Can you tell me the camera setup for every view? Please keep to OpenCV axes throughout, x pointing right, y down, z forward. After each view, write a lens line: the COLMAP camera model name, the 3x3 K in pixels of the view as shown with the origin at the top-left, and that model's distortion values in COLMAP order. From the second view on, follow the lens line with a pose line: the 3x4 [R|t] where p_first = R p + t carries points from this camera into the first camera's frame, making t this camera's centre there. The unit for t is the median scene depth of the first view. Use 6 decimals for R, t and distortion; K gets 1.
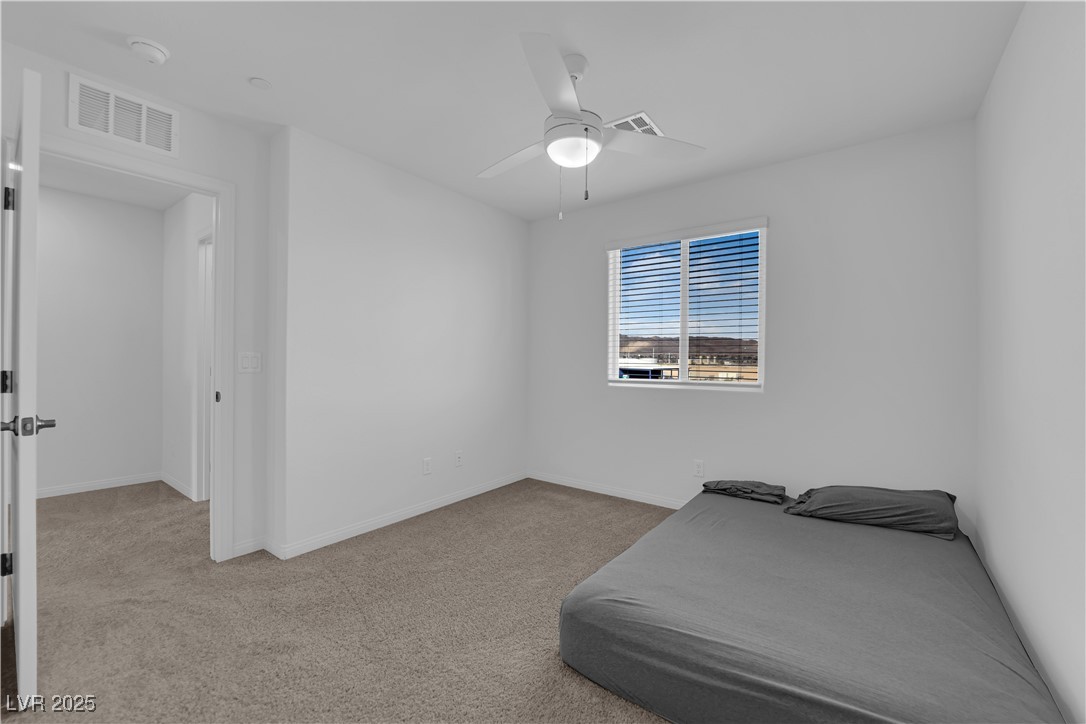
lens RADIAL K [[439.0, 0, 546.4], [0, 439.0, 361.0], [0, 0, 1]] dist [-0.007917, -0.004312]
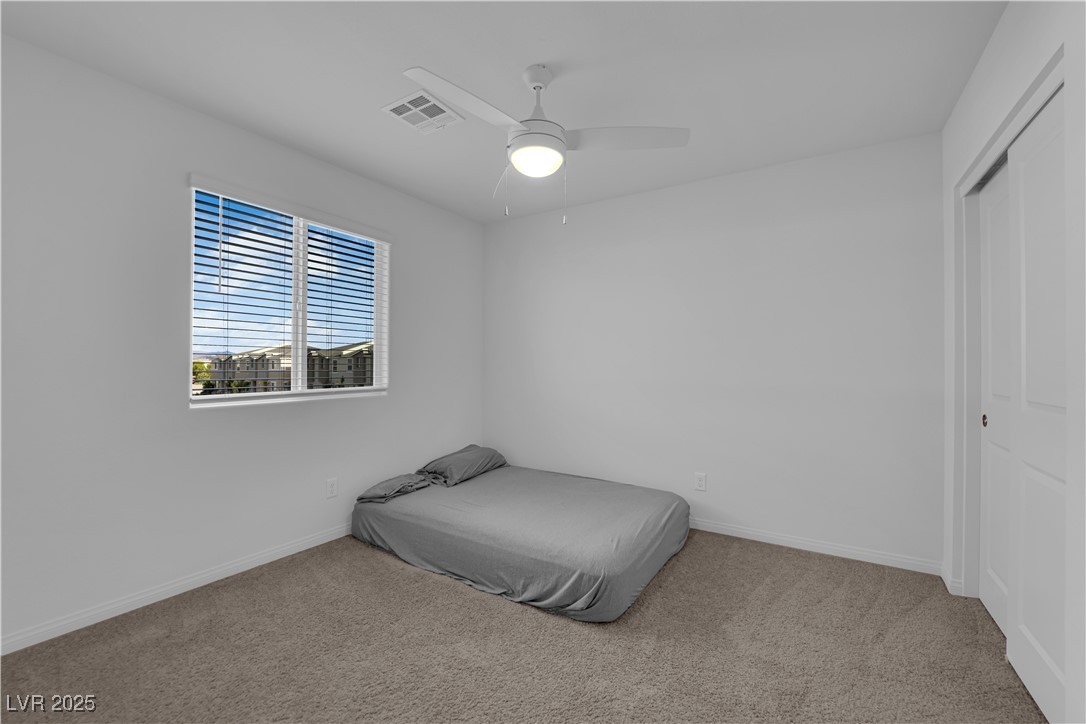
lens RADIAL K [[439.0, 0, 546.4], [0, 439.0, 361.0], [0, 0, 1]] dist [-0.007917, -0.004312]
pose [[-0.094022, 0.001145, 0.995569, -0.584510], [-0.004393, 0.999989, -0.001565, -0.011841], [-0.995560, -0.004521, -0.094016, 0.668185]]
